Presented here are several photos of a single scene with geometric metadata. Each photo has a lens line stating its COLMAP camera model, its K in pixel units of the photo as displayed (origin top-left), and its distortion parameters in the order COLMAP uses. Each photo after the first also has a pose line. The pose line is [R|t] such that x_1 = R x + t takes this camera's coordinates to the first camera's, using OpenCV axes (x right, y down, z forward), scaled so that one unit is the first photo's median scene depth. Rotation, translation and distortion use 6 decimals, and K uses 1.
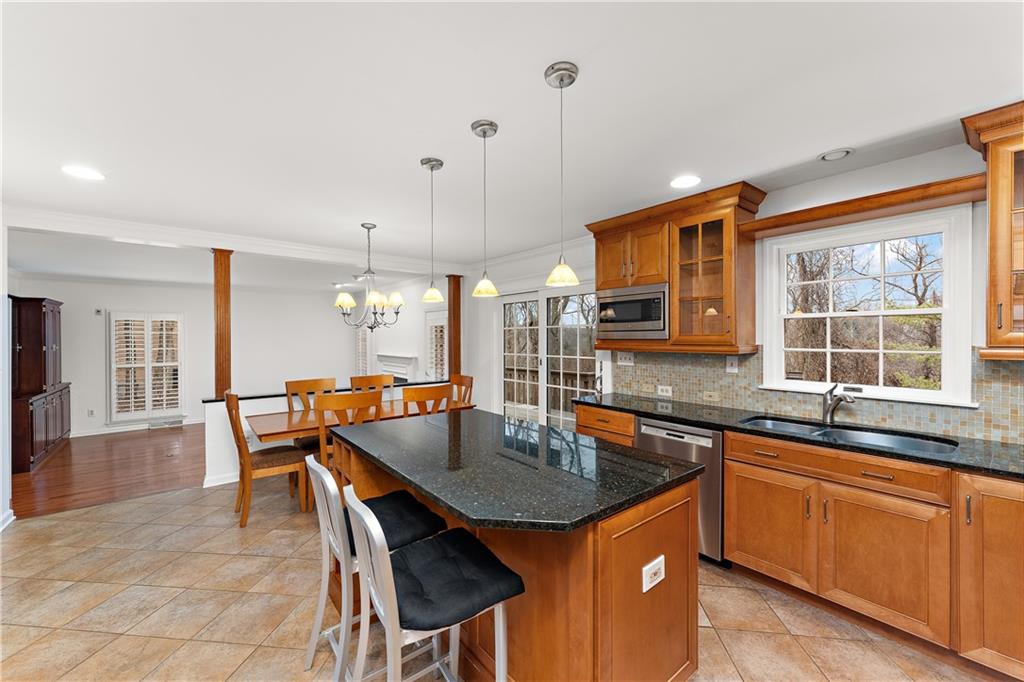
lens RADIAL K [[406.3, 0, 512.0], [0, 406.3, 341.0], [0, 0, 1]] dist [0.000482, -0.000082]
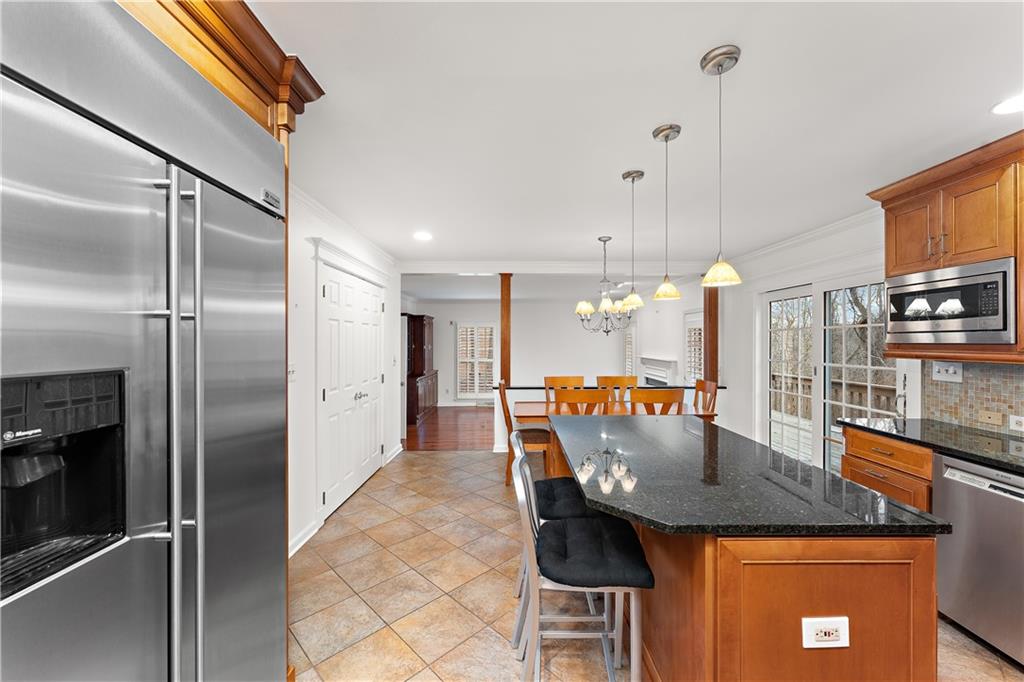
lens RADIAL K [[406.3, 0, 512.0], [0, 406.3, 341.0], [0, 0, 1]] dist [0.000482, -0.000082]
pose [[0.778541, 0.002462, -0.627588, 0.140752], [-0.007230, 0.999961, -0.005046, -0.000122], [0.627552, 0.008466, 0.778529, -0.009931]]
